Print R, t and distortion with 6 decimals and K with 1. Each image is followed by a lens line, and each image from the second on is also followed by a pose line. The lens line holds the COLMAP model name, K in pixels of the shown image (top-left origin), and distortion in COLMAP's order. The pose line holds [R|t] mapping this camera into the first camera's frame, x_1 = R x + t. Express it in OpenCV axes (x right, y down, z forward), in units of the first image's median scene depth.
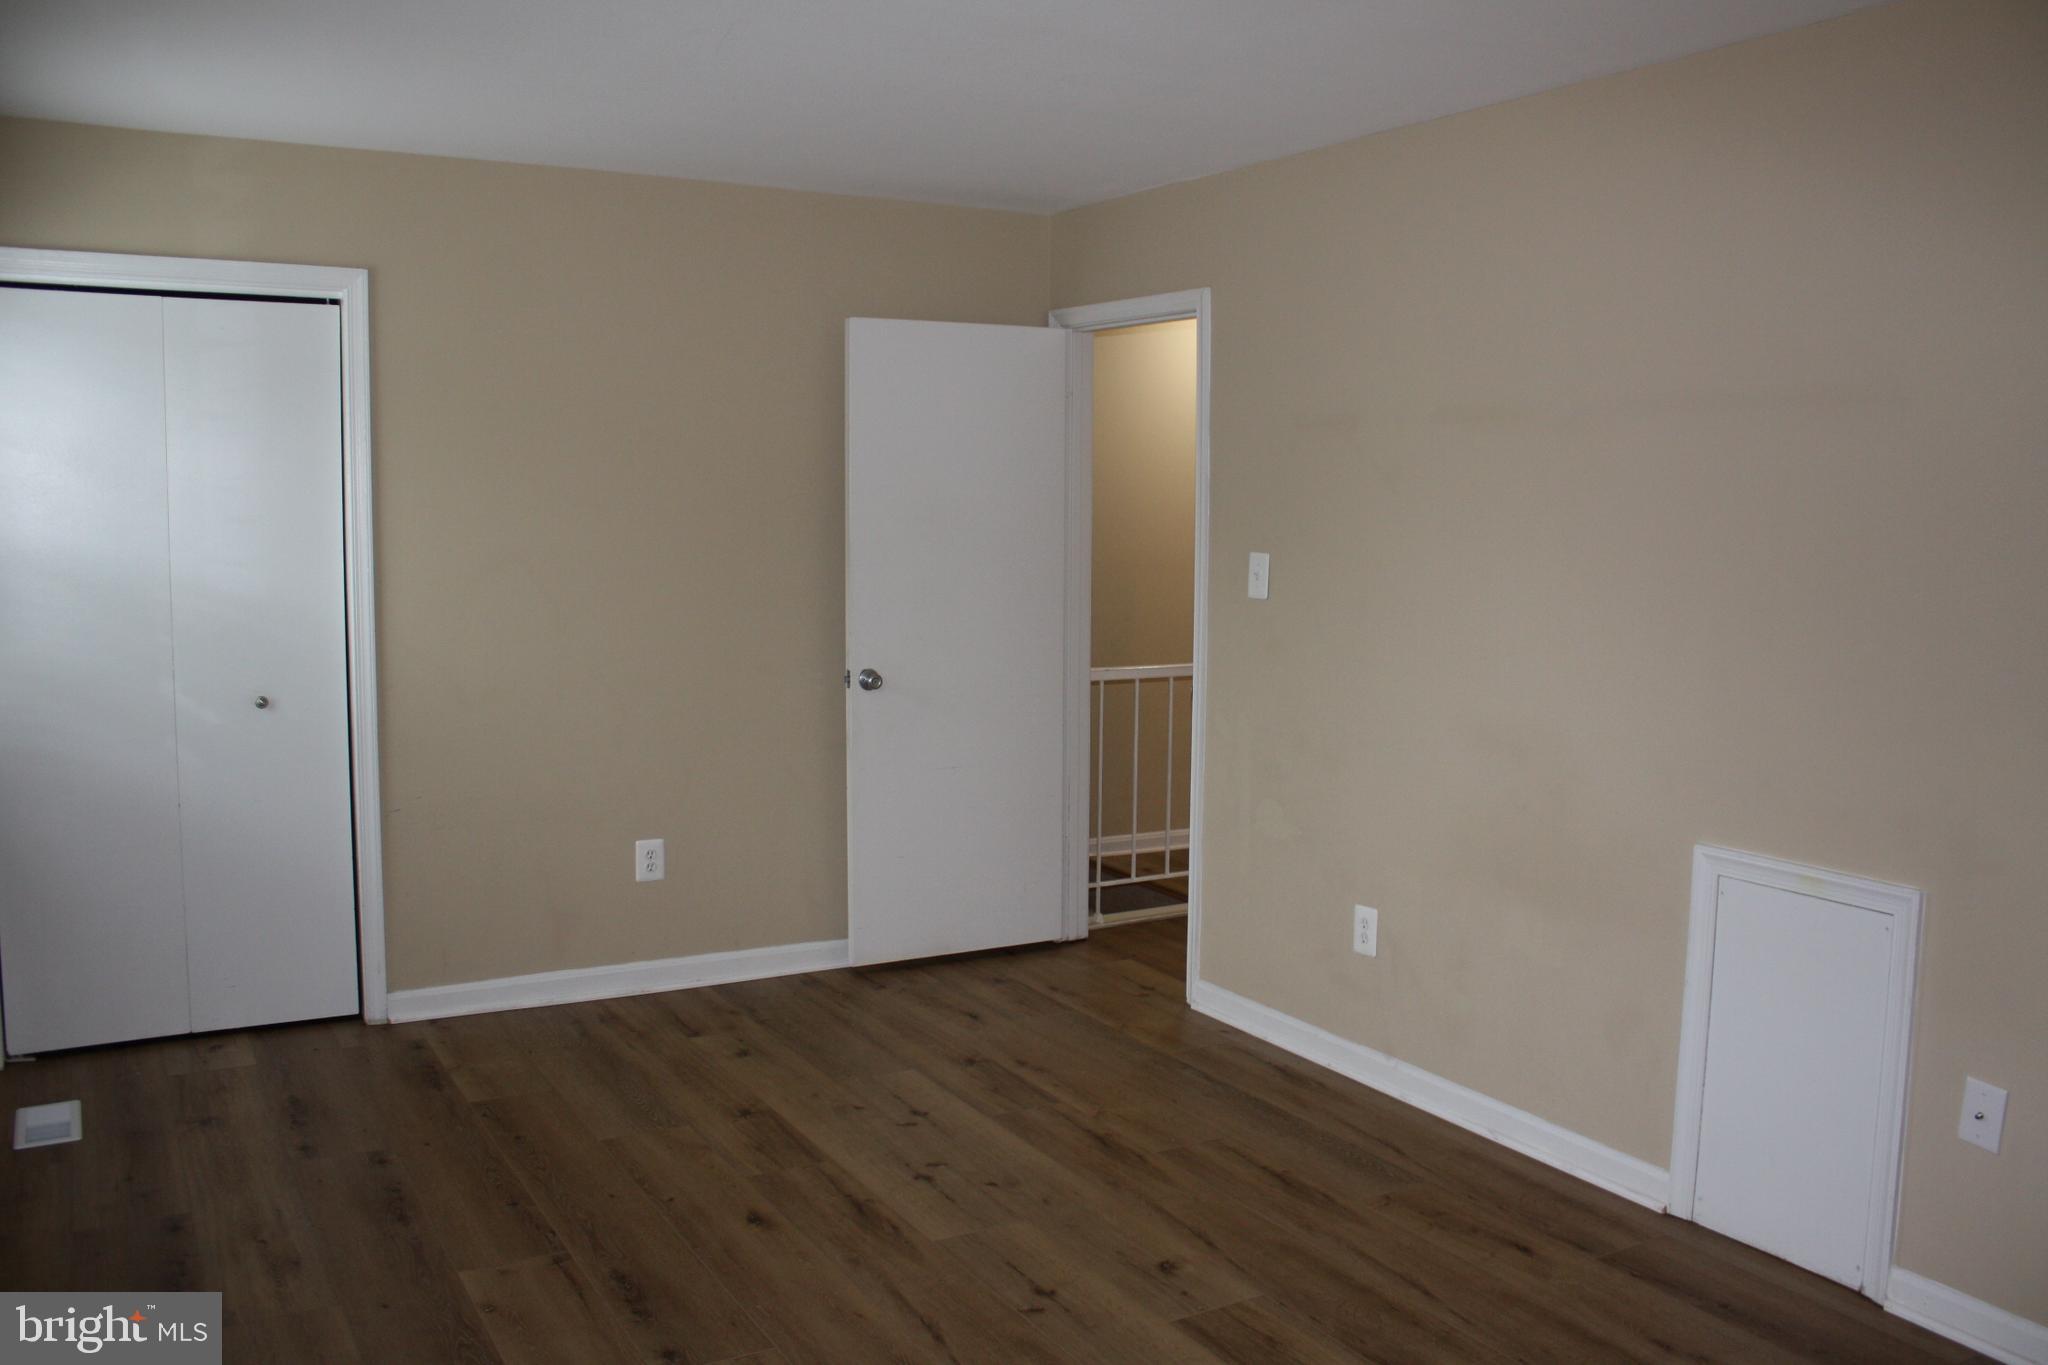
lens RADIAL K [[1707.0, 0, 1060.3], [0, 1707.0, 676.0], [0, 0, 1]] dist [-0.166367, 0.127512]
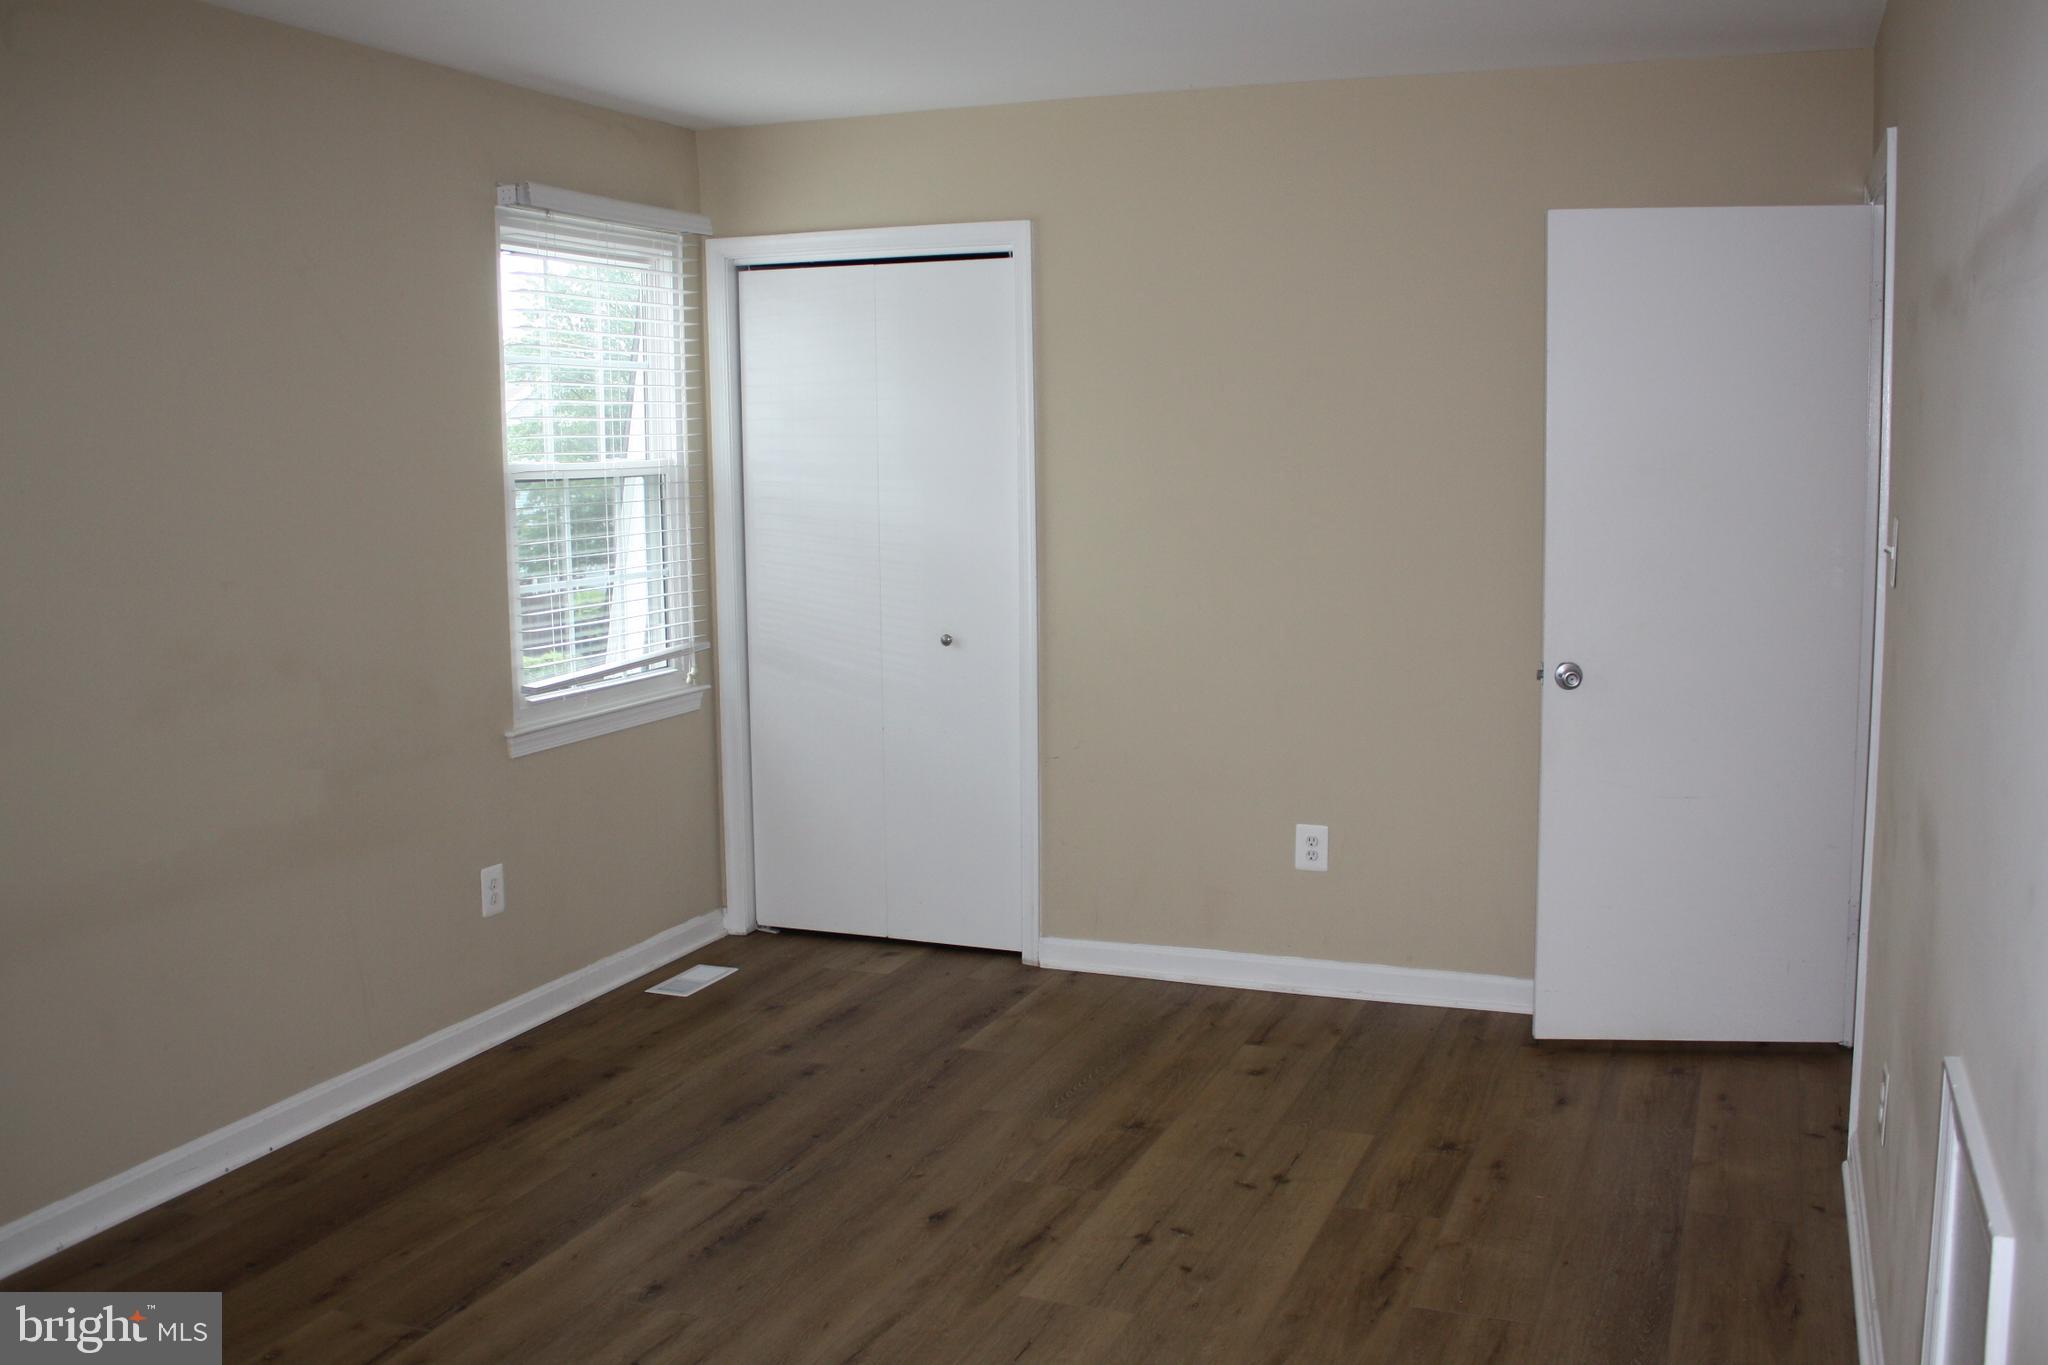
lens RADIAL K [[1881.6, 0, 1065.1], [0, 1881.6, 670.5], [0, 0, 1]] dist [-0.161294, 0.168423]
pose [[0.624342, 0.078281, -0.777218, 0.514867], [-0.065160, 0.996717, 0.048046, -0.028068], [0.778428, 0.020647, 0.627394, 0.313793]]
